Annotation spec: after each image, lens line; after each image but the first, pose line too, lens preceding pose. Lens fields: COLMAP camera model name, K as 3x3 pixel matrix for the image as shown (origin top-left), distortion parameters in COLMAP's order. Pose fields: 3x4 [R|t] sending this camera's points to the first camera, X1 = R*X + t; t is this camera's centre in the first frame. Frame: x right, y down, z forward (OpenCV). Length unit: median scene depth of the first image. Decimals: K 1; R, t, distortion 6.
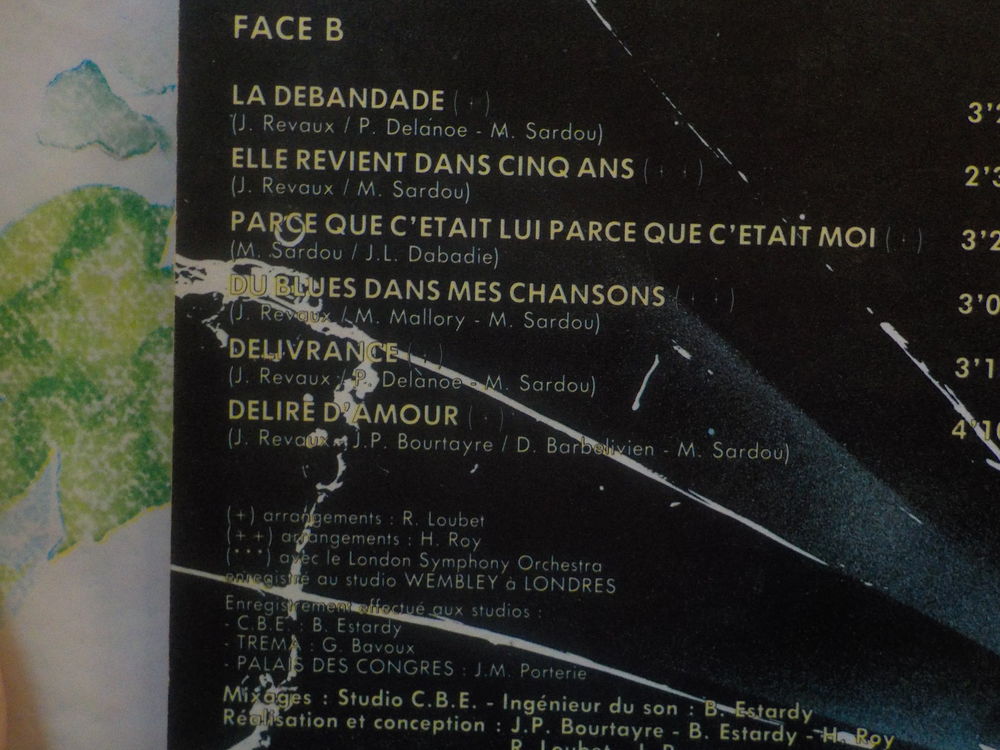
lens RADIAL K [[878.9, 0, 499.2], [0, 878.9, 372.6], [0, 0, 1]] dist [0.027066, -0.016556]
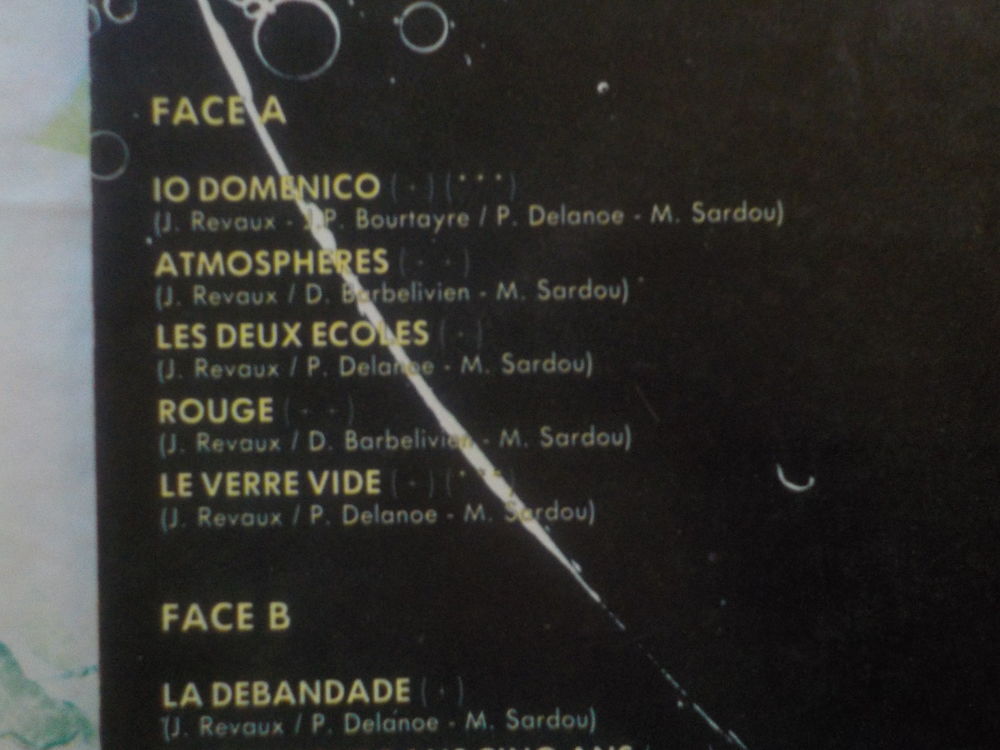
lens RADIAL K [[878.9, 0, 498.3], [0, 878.9, 374.2], [0, 0, 1]] dist [0.027066, -0.016556]
pose [[0.998981, -0.044327, 0.008470, 0.029682], [0.044472, 0.998854, -0.017679, -0.592091], [-0.007676, 0.018038, 0.999808, 0.131041]]
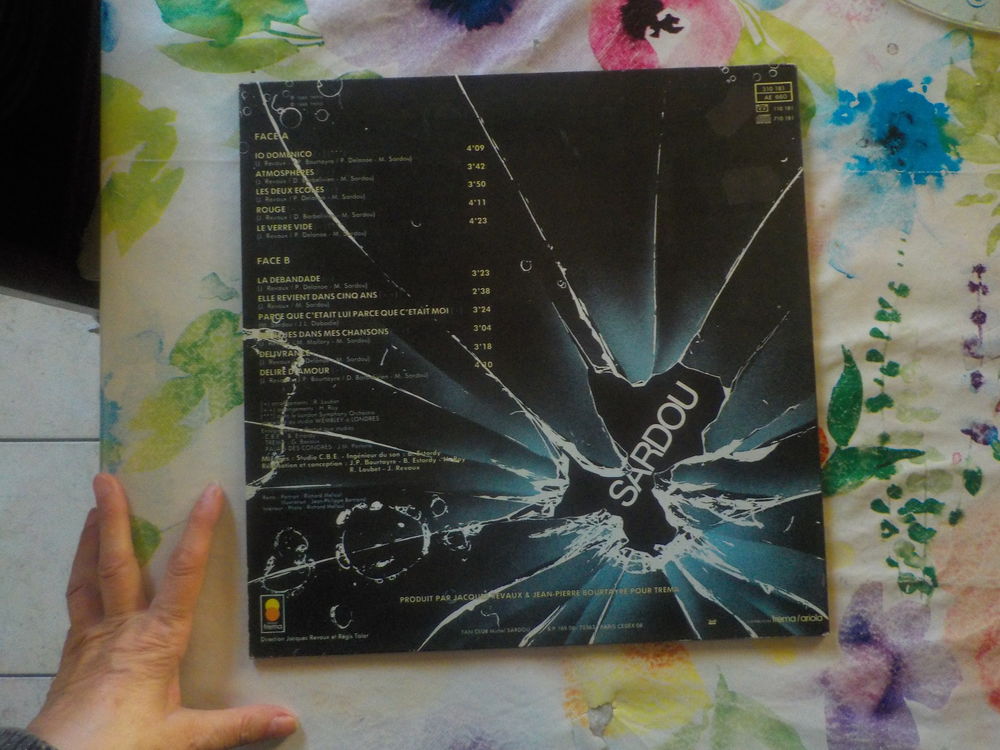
lens RADIAL K [[878.9, 0, 506.2], [0, 878.9, 377.1], [0, 0, 1]] dist [0.027066, -0.016556]
pose [[0.997893, -0.062818, 0.016245, 0.572602], [0.064036, 0.993833, -0.090530, 0.422209], [-0.010458, 0.091379, 0.995761, -2.349423]]
